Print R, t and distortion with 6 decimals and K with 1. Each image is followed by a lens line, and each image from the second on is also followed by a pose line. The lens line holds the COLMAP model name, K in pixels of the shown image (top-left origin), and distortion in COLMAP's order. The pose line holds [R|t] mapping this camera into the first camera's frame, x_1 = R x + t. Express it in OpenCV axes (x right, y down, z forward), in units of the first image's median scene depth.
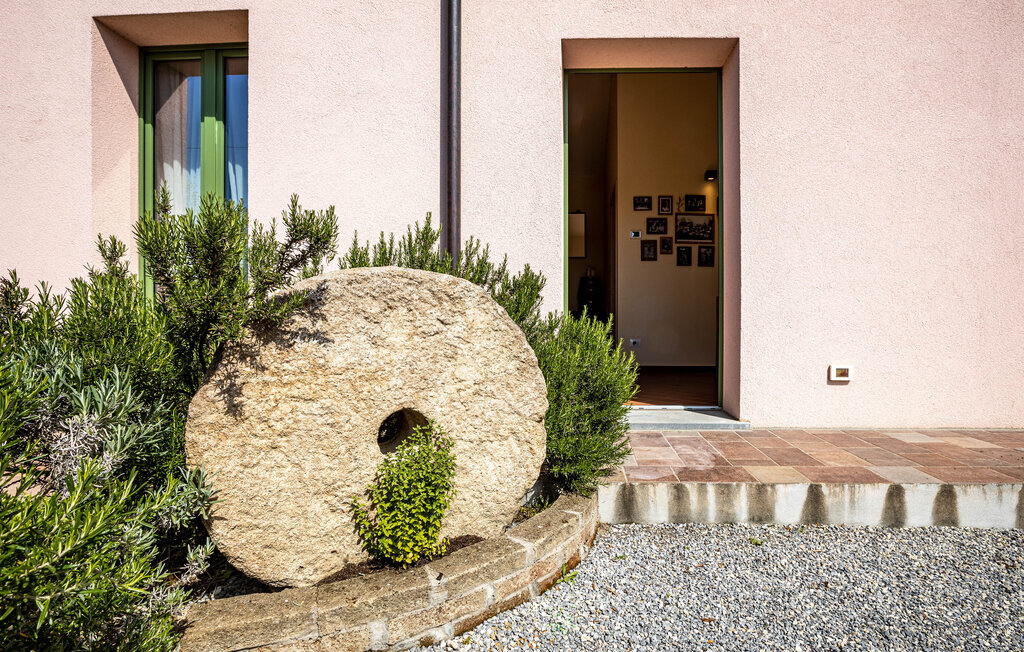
lens RADIAL K [[464.6, 0, 512.4], [0, 464.6, 338.7], [0, 0, 1]] dist [-0.054141, 0.019293]
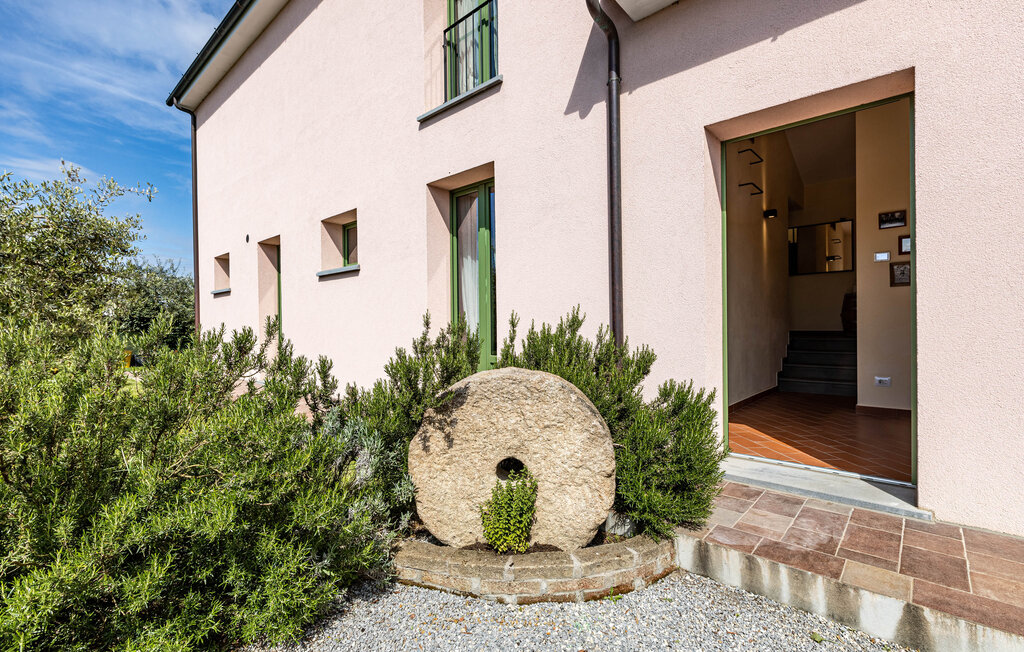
lens RADIAL K [[426.6, 0, 512.0], [0, 426.6, 326.0], [0, 0, 1]] dist [0.000872, -0.000640]
pose [[0.789793, -0.017709, -0.613118, 0.661698], [0.007756, 0.999792, -0.018886, -0.268935], [0.613325, 0.010161, 0.789766, -0.207902]]
